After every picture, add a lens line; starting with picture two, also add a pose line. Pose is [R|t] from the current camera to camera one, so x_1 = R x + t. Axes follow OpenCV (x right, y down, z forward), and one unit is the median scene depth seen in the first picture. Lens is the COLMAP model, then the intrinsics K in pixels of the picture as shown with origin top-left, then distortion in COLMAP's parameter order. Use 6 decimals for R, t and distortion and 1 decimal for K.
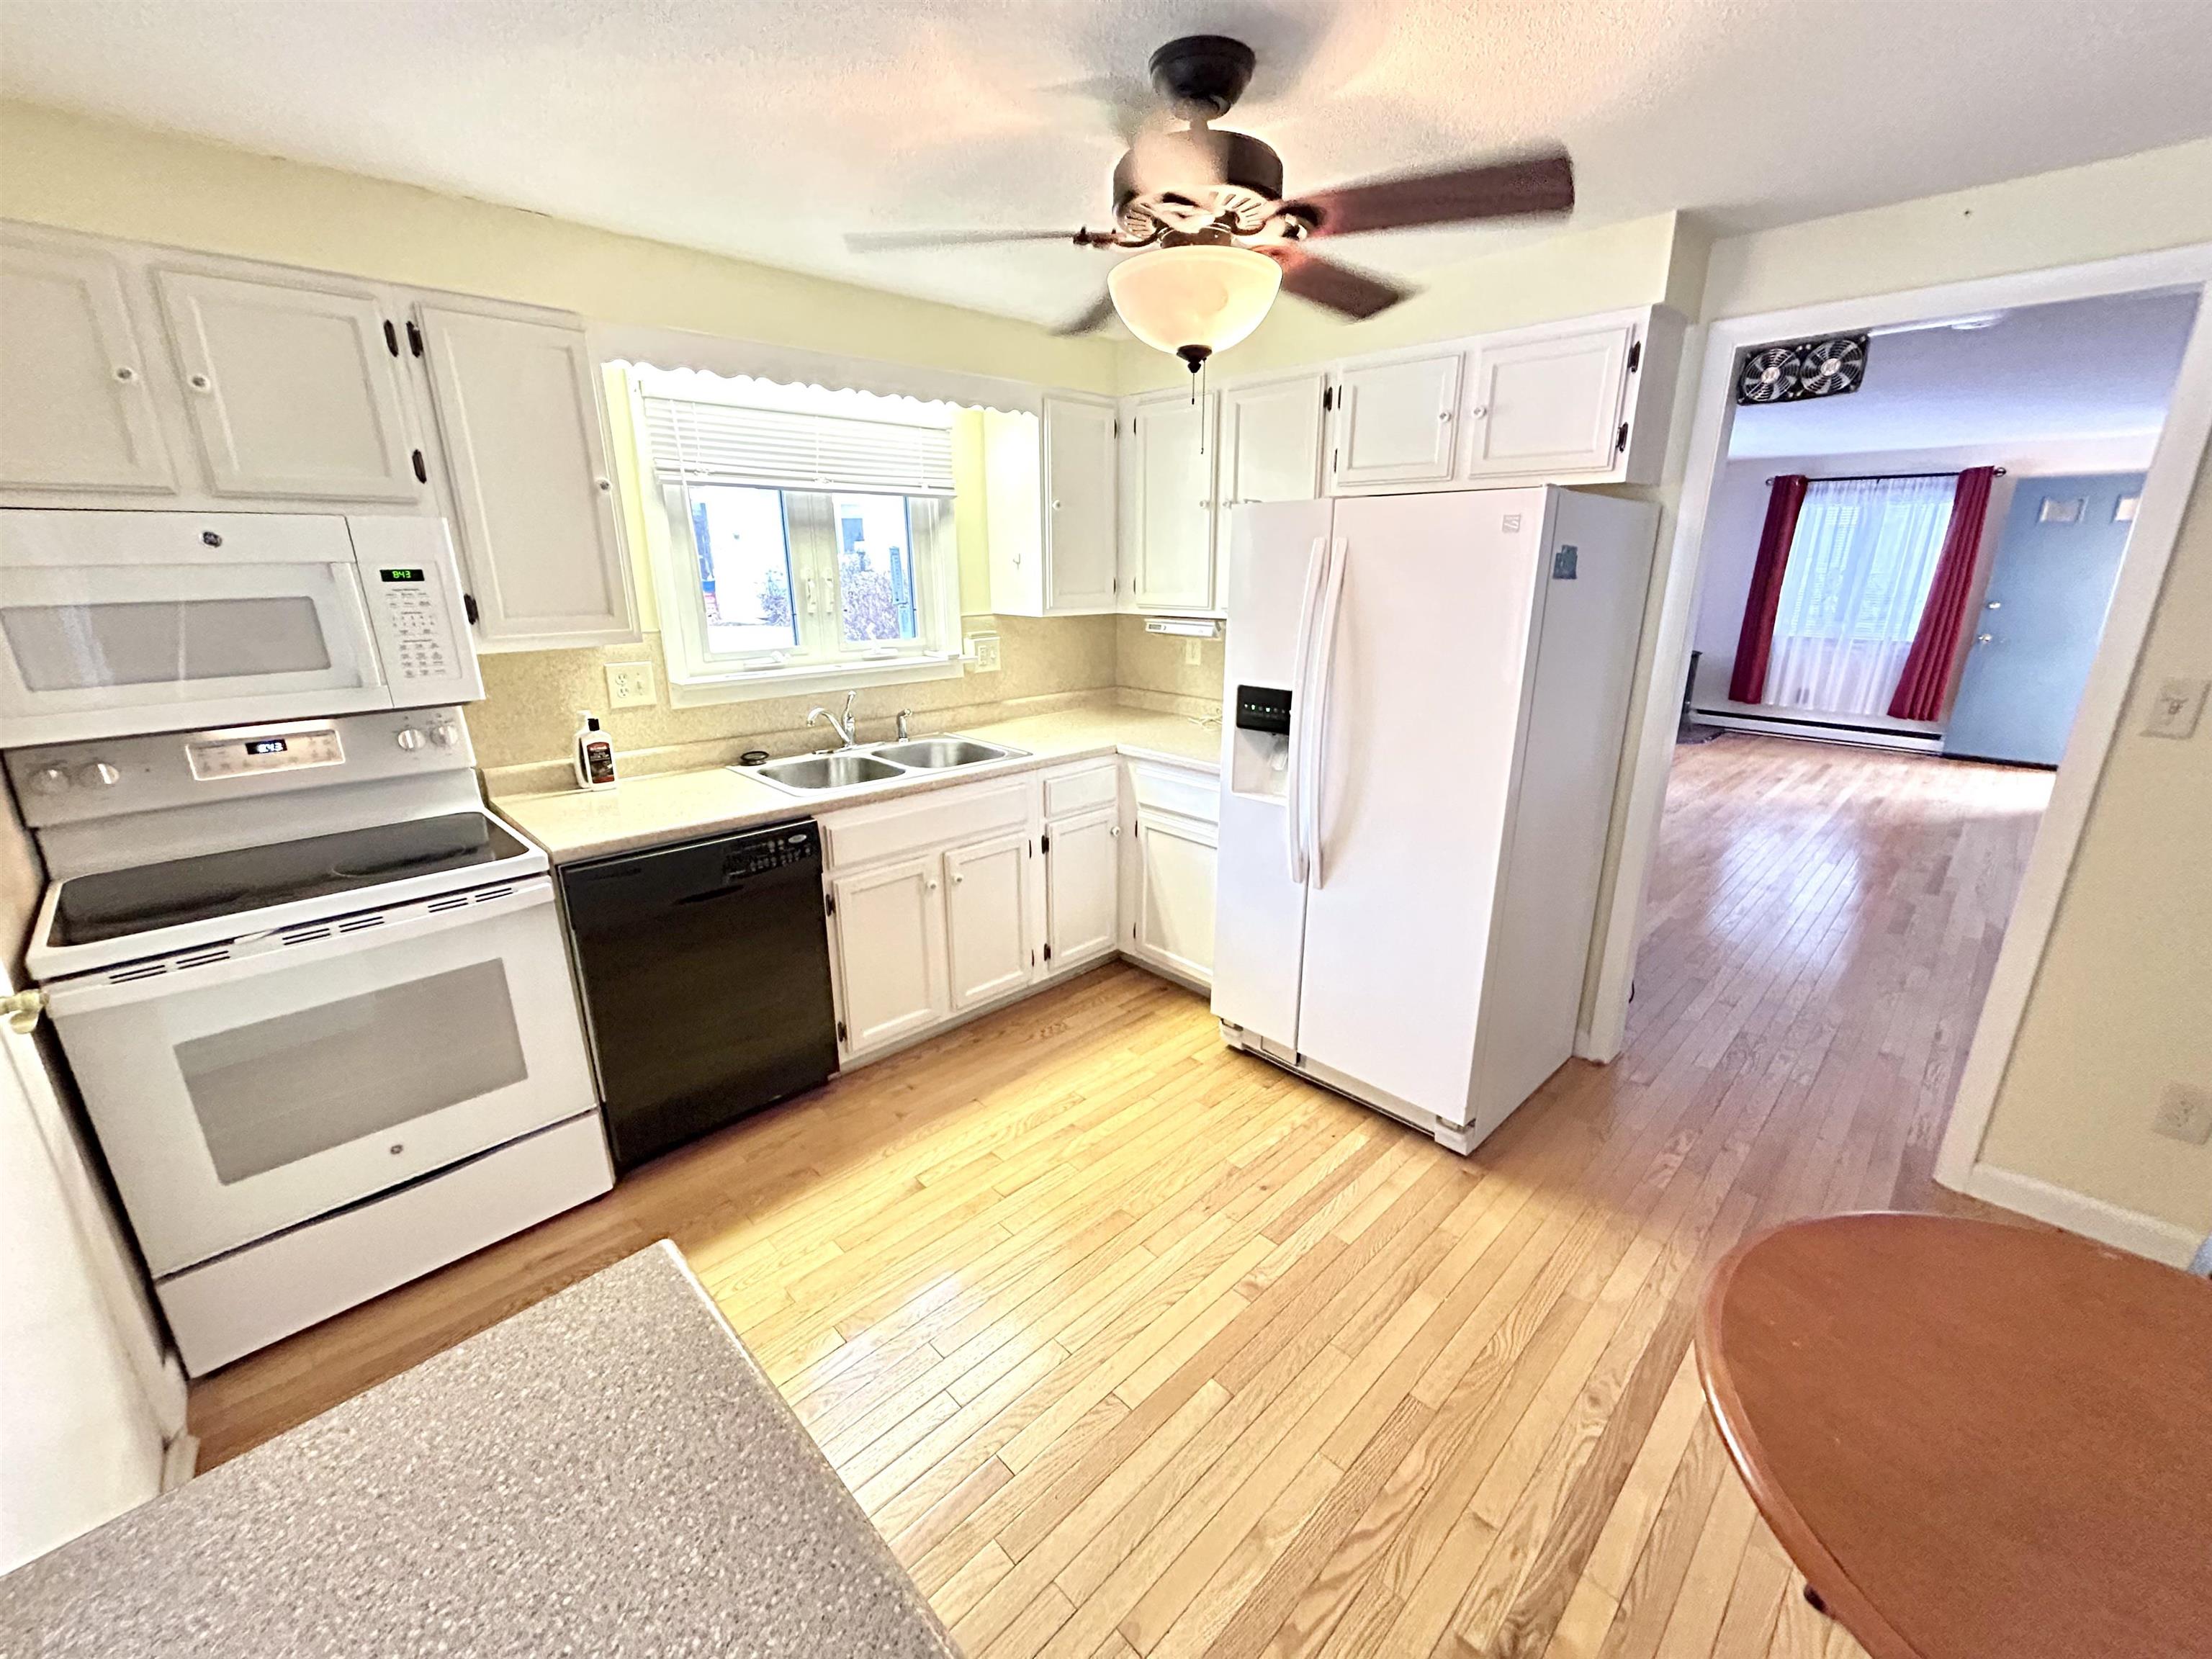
lens RADIAL K [[891.8, 0, 1101.5], [0, 891.8, 826.5], [0, 0, 1]] dist [0.002921, 0.000231]
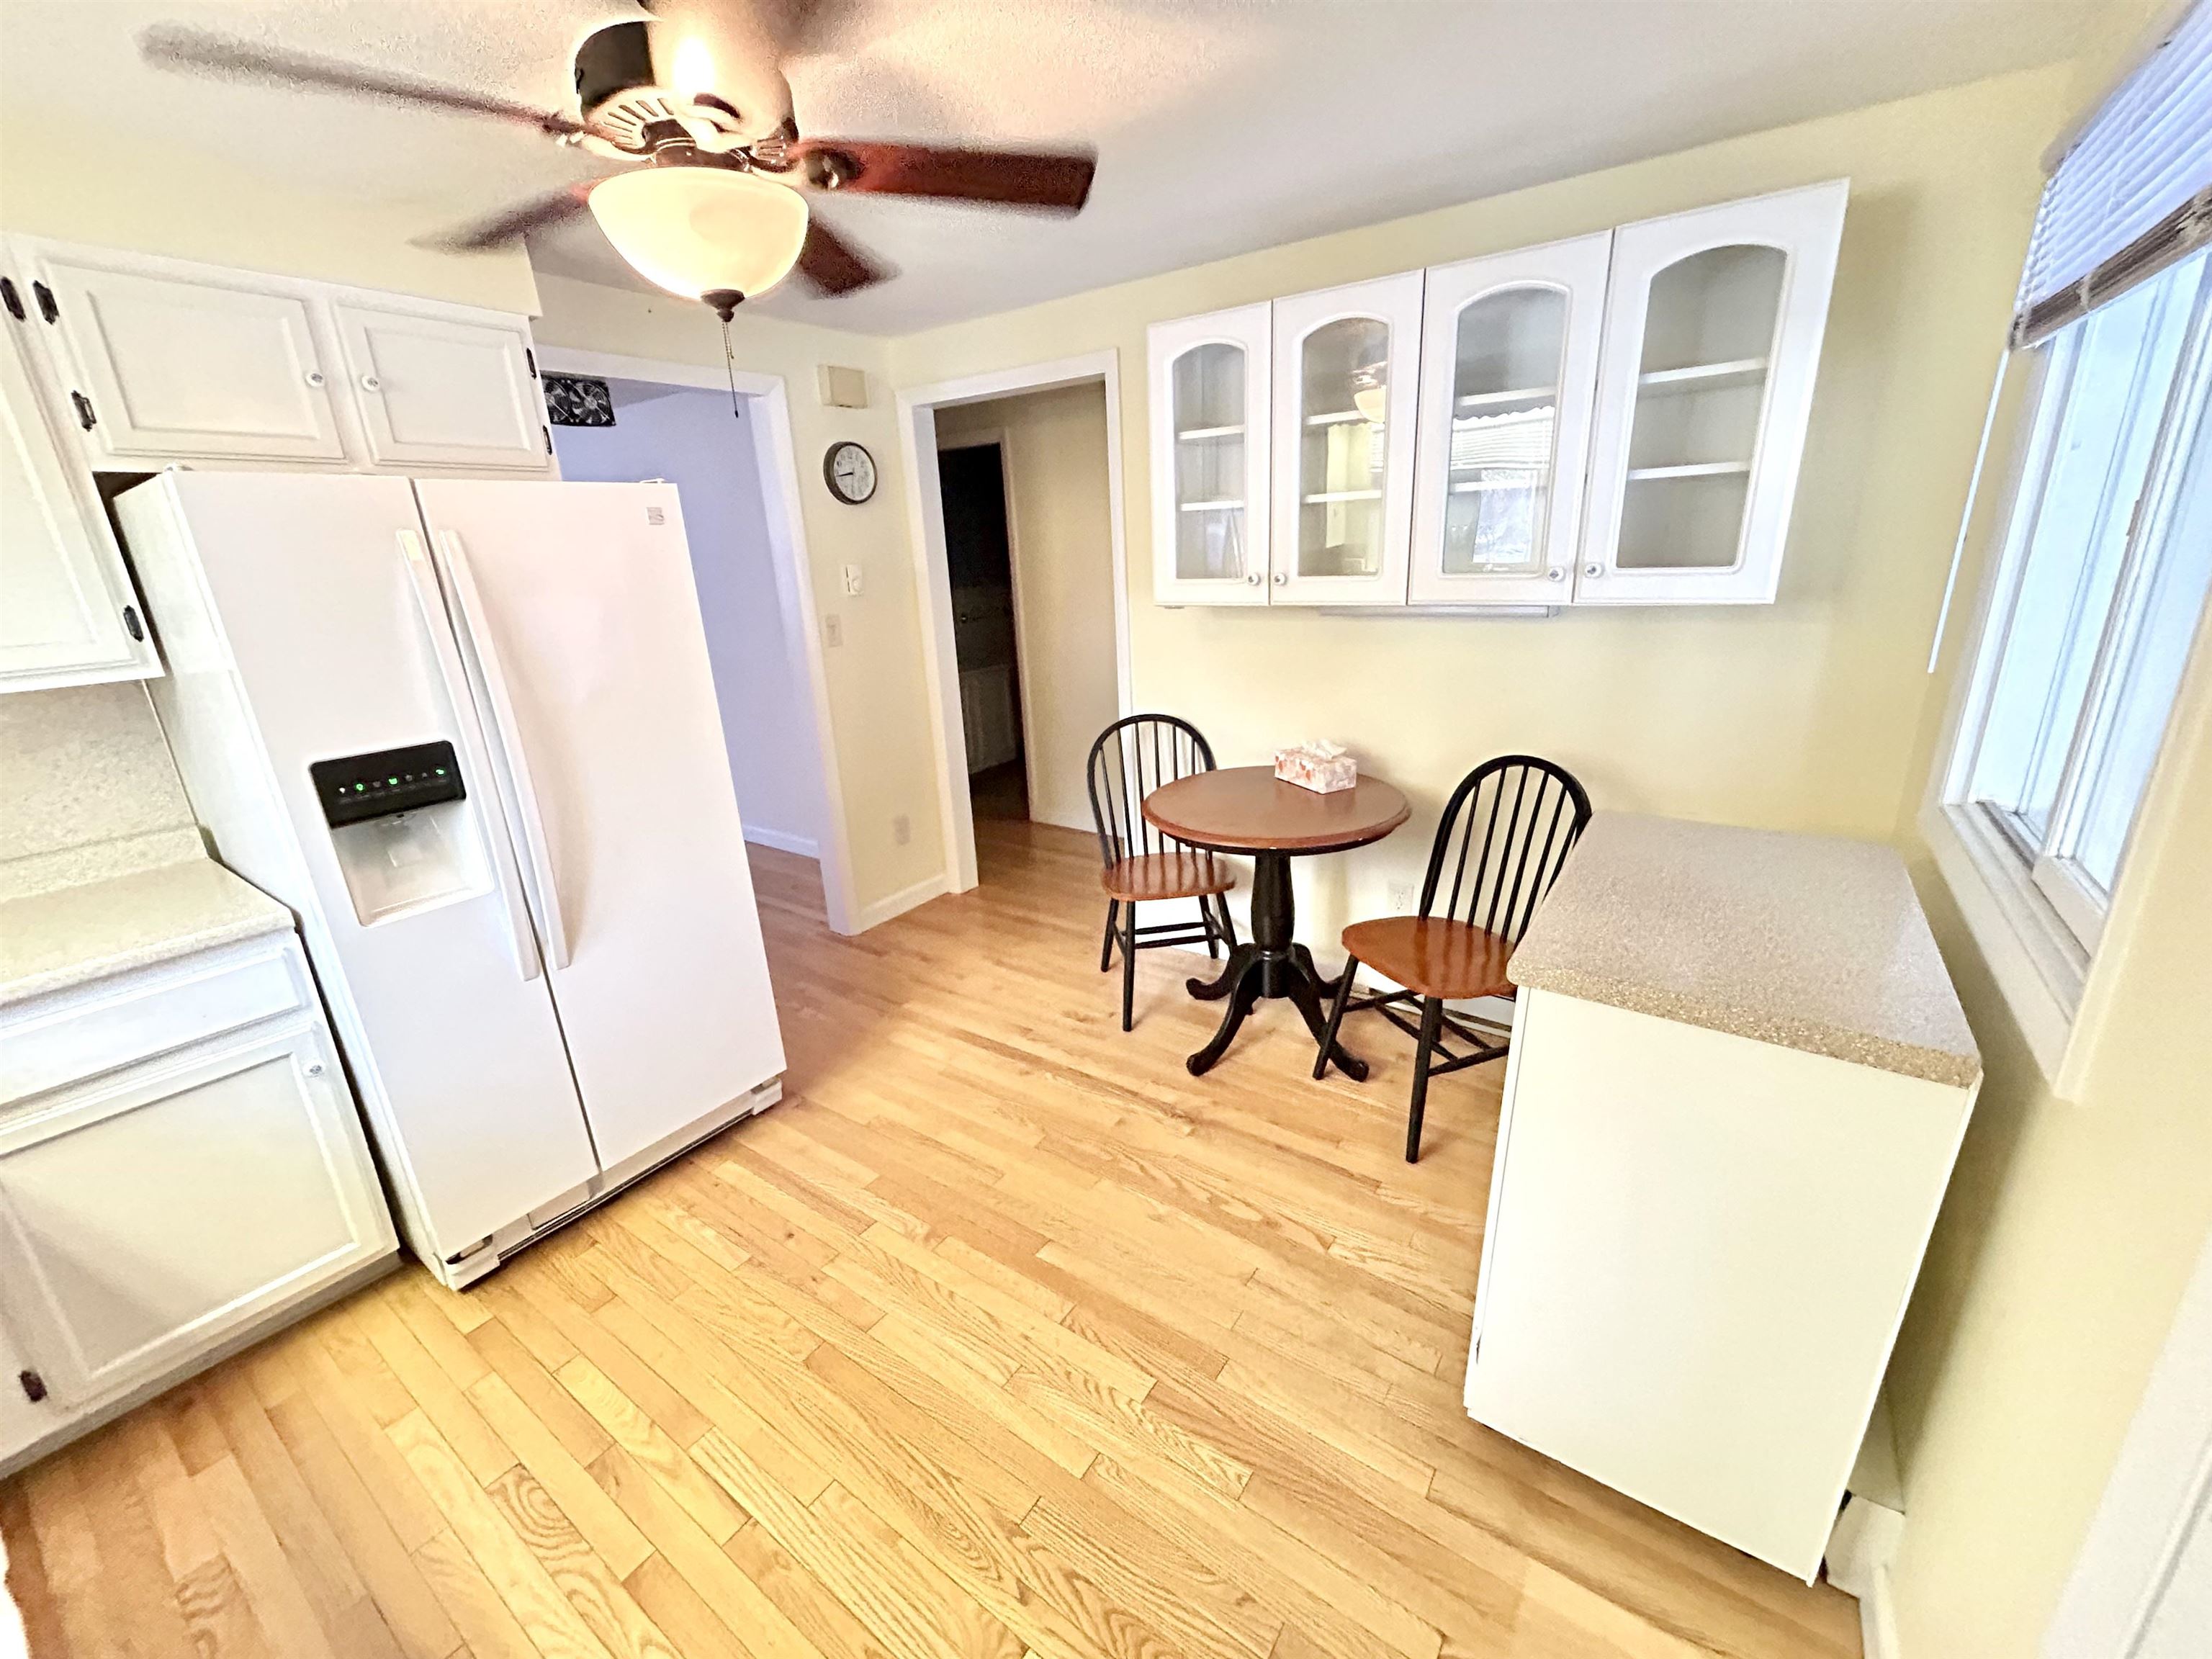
lens RADIAL K [[891.8, 0, 1112.6], [0, 891.8, 832.4], [0, 0, 1]] dist [0.002921, 0.000231]
pose [[-0.188202, -0.292097, 0.937688, -0.582335], [0.326358, 0.881896, 0.340221, -0.154815], [-0.926321, 0.370052, -0.070646, 0.568612]]
